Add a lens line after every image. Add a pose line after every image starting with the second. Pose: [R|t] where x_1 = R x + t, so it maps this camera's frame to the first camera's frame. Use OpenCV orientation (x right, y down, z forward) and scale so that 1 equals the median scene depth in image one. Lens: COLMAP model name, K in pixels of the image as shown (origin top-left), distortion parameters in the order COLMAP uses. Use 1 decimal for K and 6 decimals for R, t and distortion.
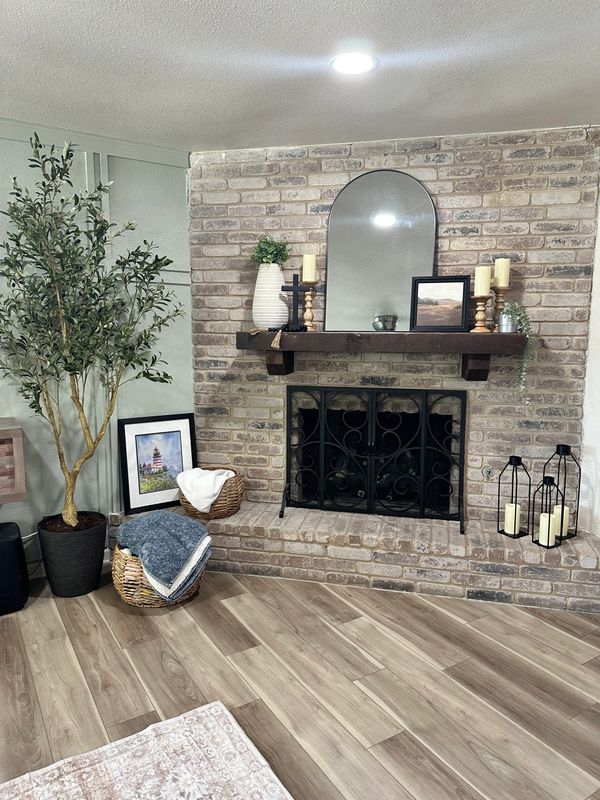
lens RADIAL K [[567.0, 0, 304.2], [0, 567.0, 397.1], [0, 0, 1]] dist [0.057033, -0.029091]
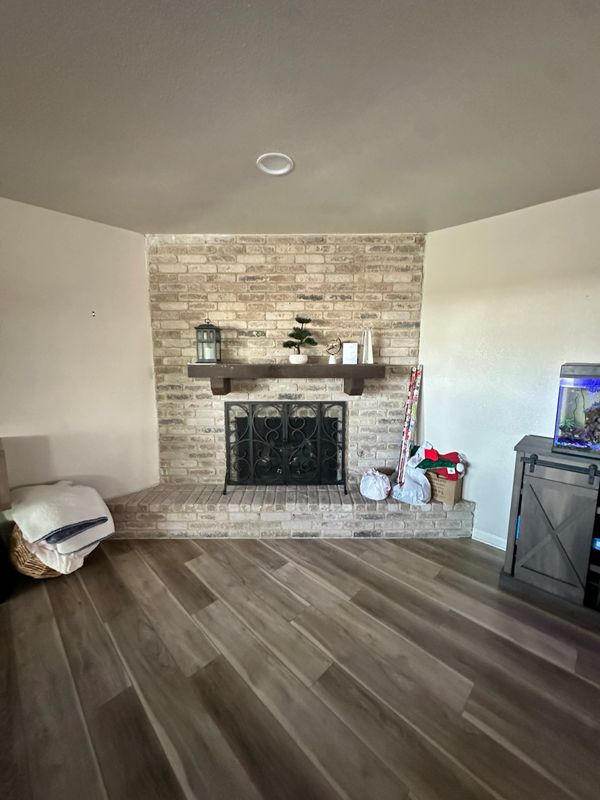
lens RADIAL K [[322.0, 0, 299.0], [0, 322.0, 398.7], [0, 0, 1]] dist [0.002965, 0.002664]
pose [[0.975594, -0.037730, 0.216318, -0.030651], [0.036502, 0.999287, 0.009673, -0.033760], [-0.216529, -0.001541, 0.976275, 0.191535]]
